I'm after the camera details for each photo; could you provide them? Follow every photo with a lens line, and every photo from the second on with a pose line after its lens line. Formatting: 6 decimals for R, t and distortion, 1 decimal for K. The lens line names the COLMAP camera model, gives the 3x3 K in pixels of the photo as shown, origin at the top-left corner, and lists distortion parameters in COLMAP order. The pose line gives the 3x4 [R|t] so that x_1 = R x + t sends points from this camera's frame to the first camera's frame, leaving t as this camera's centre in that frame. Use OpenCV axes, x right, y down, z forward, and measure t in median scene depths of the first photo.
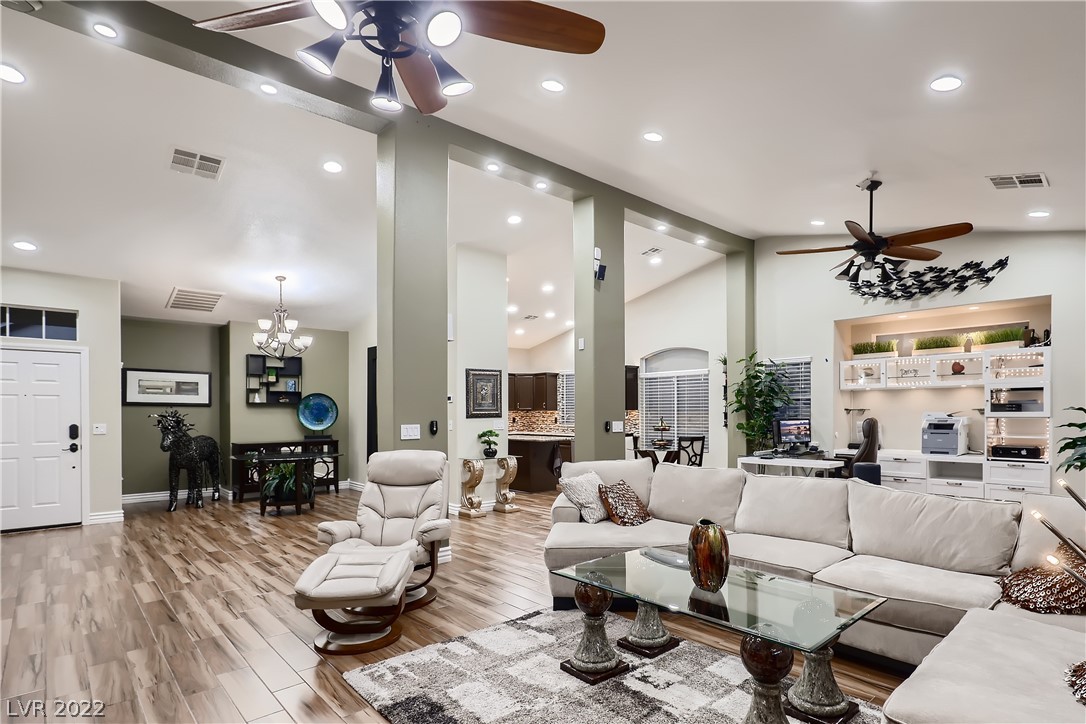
lens RADIAL K [[563.8, 0, 605.4], [0, 563.8, 416.6], [0, 0, 1]] dist [-0.010059, 0.000996]
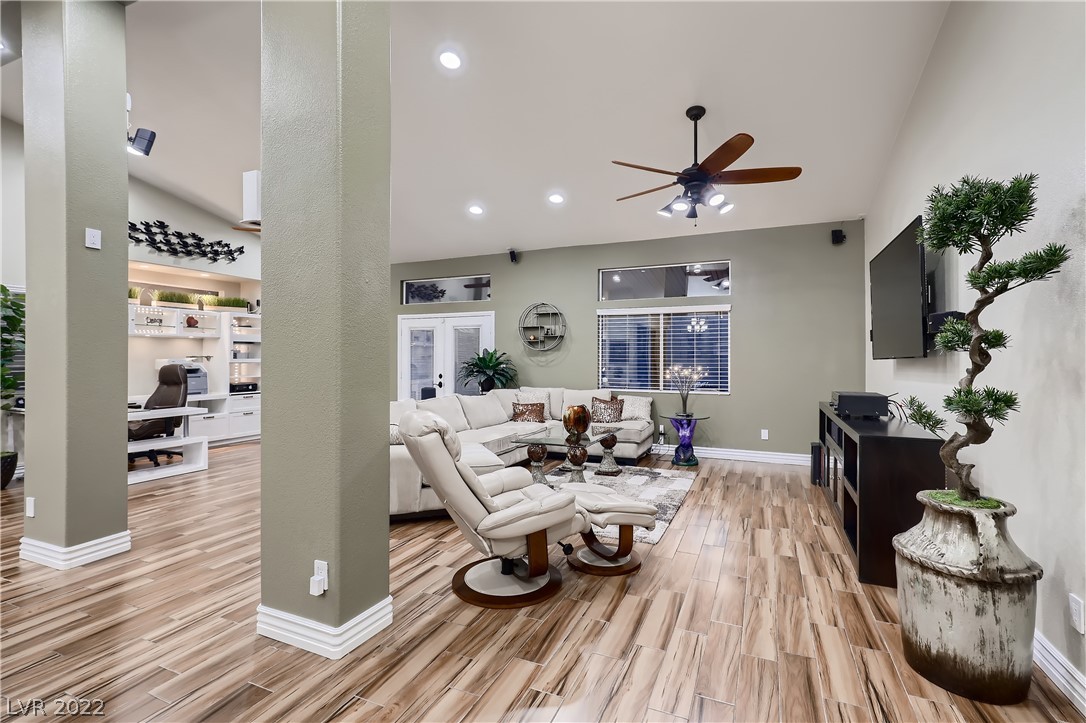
lens RADIAL K [[494.5, 0, 537.9], [0, 494.5, 355.4], [0, 0, 1]] dist [-0.002167, 0.003750]
pose [[-0.351198, 0.008175, 0.936265, -0.578635], [0.008210, 0.999950, -0.005652, -0.003193], [-0.936265, 0.005702, -0.351248, 0.645303]]
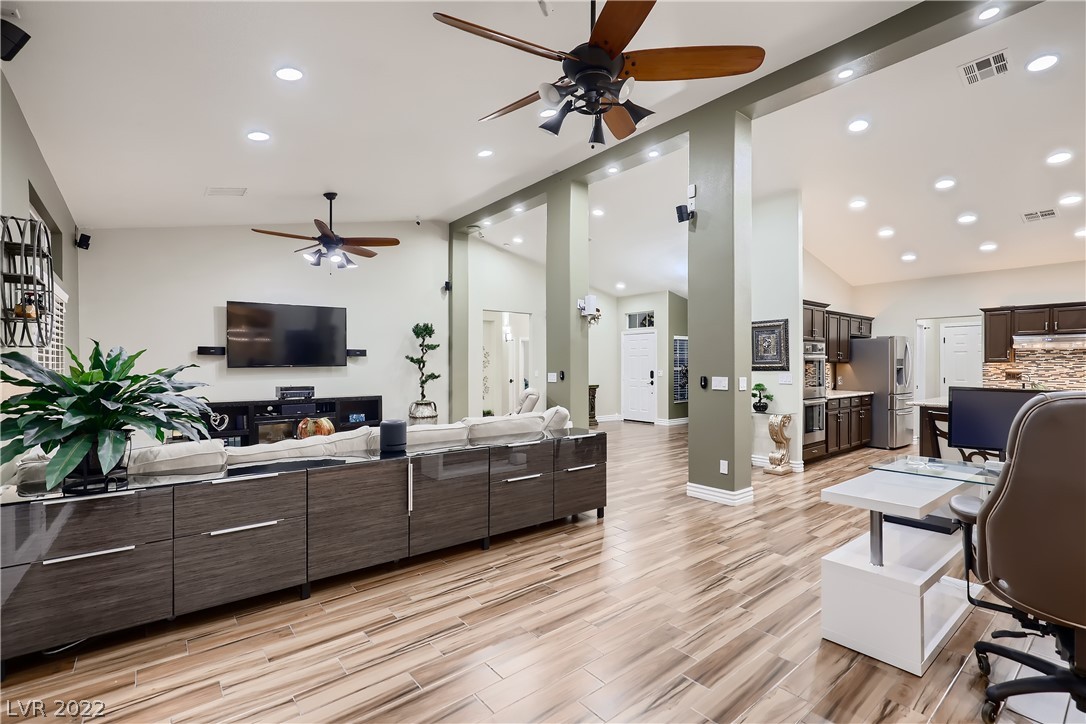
lens RADIAL K [[494.5, 0, 541.7], [0, 494.5, 365.6], [0, 0, 1]] dist [-0.002167, 0.003750]
pose [[-0.109251, 0.005269, -0.994000, 0.685401], [-0.005520, 0.999967, 0.005908, -0.009674], [0.993999, 0.006132, -0.109218, 0.714894]]
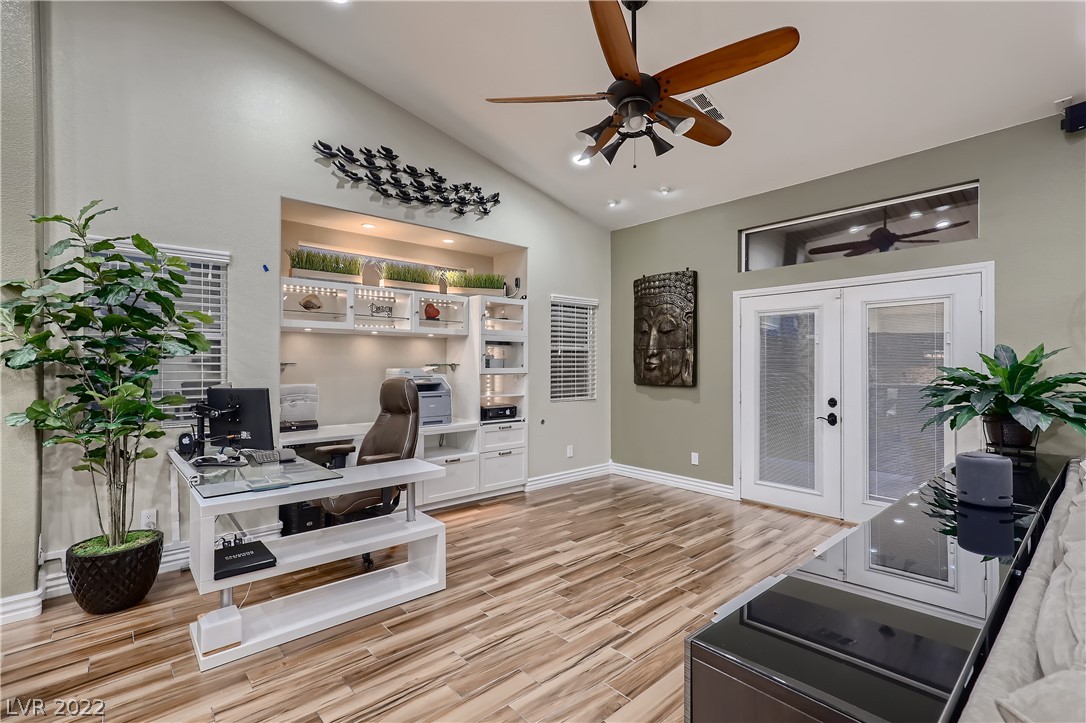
lens RADIAL K [[494.5, 0, 546.6], [0, 494.5, 360.8], [0, 0, 1]] dist [-0.002167, 0.003750]
pose [[0.054653, 0.013689, 0.998412, -0.048444], [0.006288, 0.999881, -0.014054, -0.006919], [-0.998486, 0.007046, 0.054560, 0.759566]]
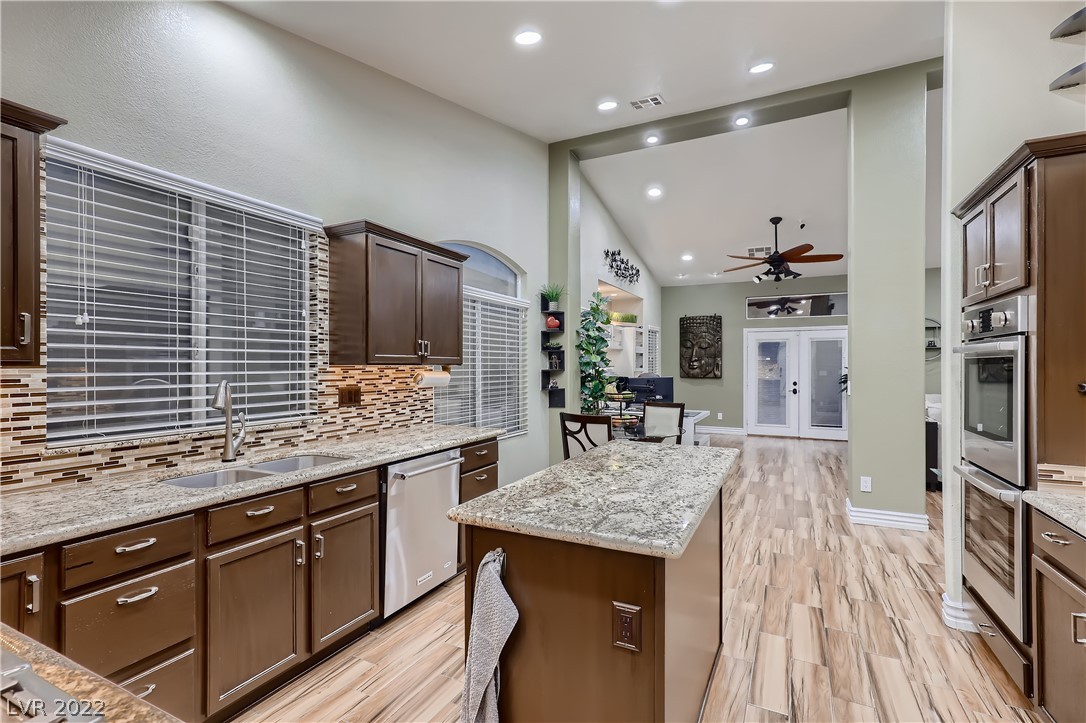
lens RADIAL K [[494.5, 0, 546.6], [0, 494.5, 367.7], [0, 0, 1]] dist [-0.002167, 0.003750]
pose [[-0.314246, 0.000450, 0.949341, -0.437997], [0.009324, 0.999953, 0.002612, -0.013423], [-0.949296, 0.009673, -0.314235, 1.440832]]
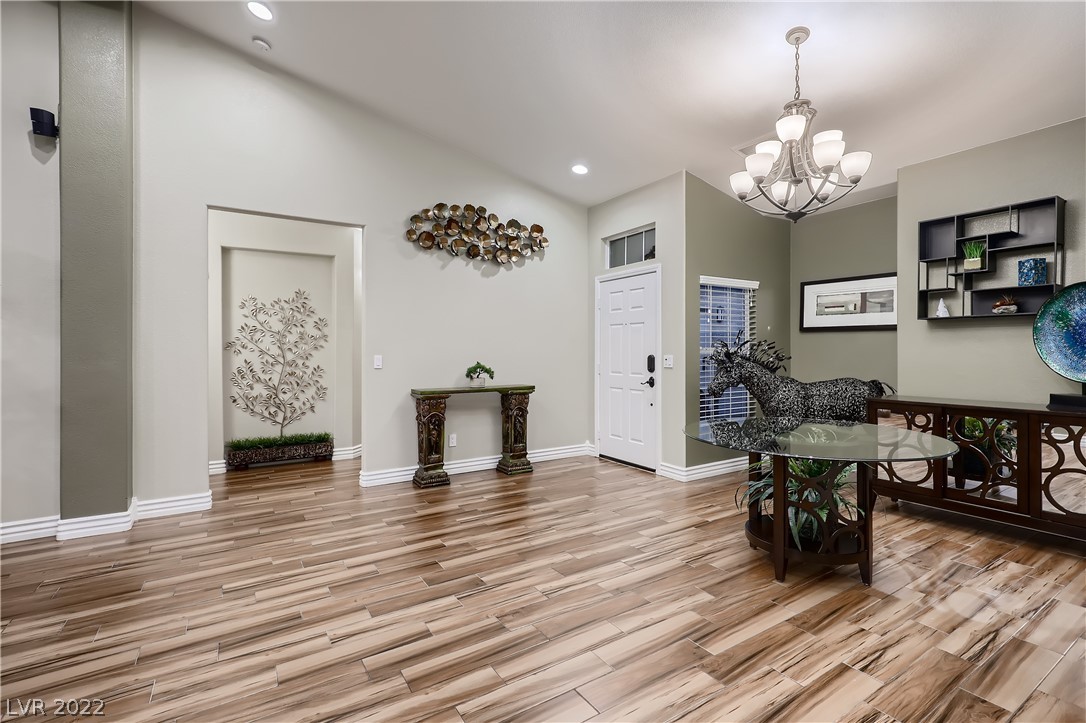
lens RADIAL K [[494.5, 0, 540.8], [0, 494.5, 350.5], [0, 0, 1]] dist [-0.002167, 0.003750]
pose [[-0.222647, 0.004834, -0.974887, -0.145800], [-0.002691, 0.999981, 0.005573, 0.002734], [0.974895, 0.003864, -0.222630, 0.886901]]
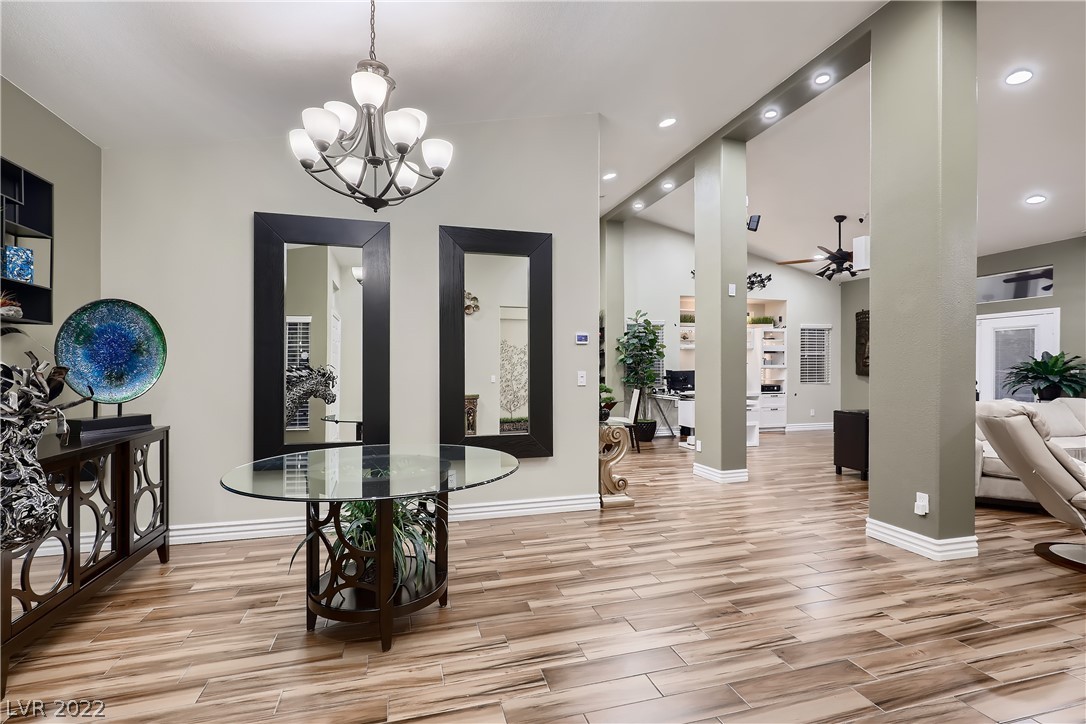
lens RADIAL K [[494.5, 0, 552.1], [0, 494.5, 371.4], [0, 0, 1]] dist [-0.002167, 0.003750]
pose [[0.479263, -0.002434, 0.877668, -0.801401], [0.005503, 0.999985, -0.000232, 0.007166], [-0.877654, 0.004941, 0.479270, 0.742702]]
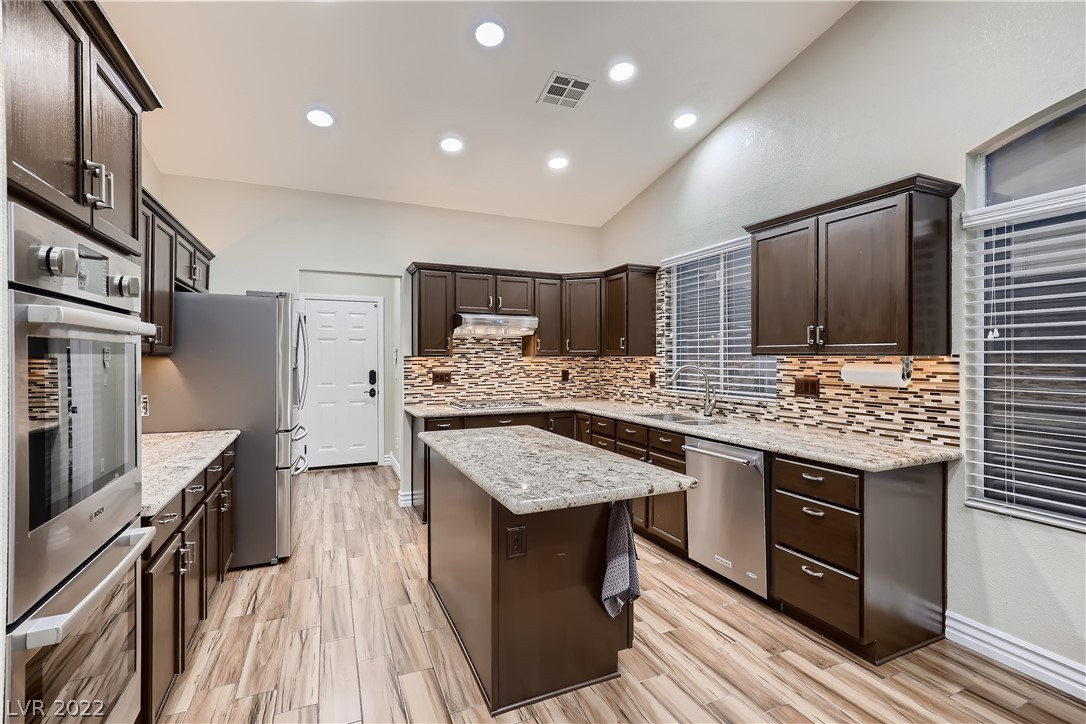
lens RADIAL K [[494.5, 0, 545.5], [0, 494.5, 358.7], [0, 0, 1]] dist [-0.002167, 0.003750]
pose [[0.936128, 0.003428, -0.351644, -0.052182], [-0.004617, 0.999986, -0.002545, -0.011467], [0.351630, 0.004006, 0.936130, 1.003707]]
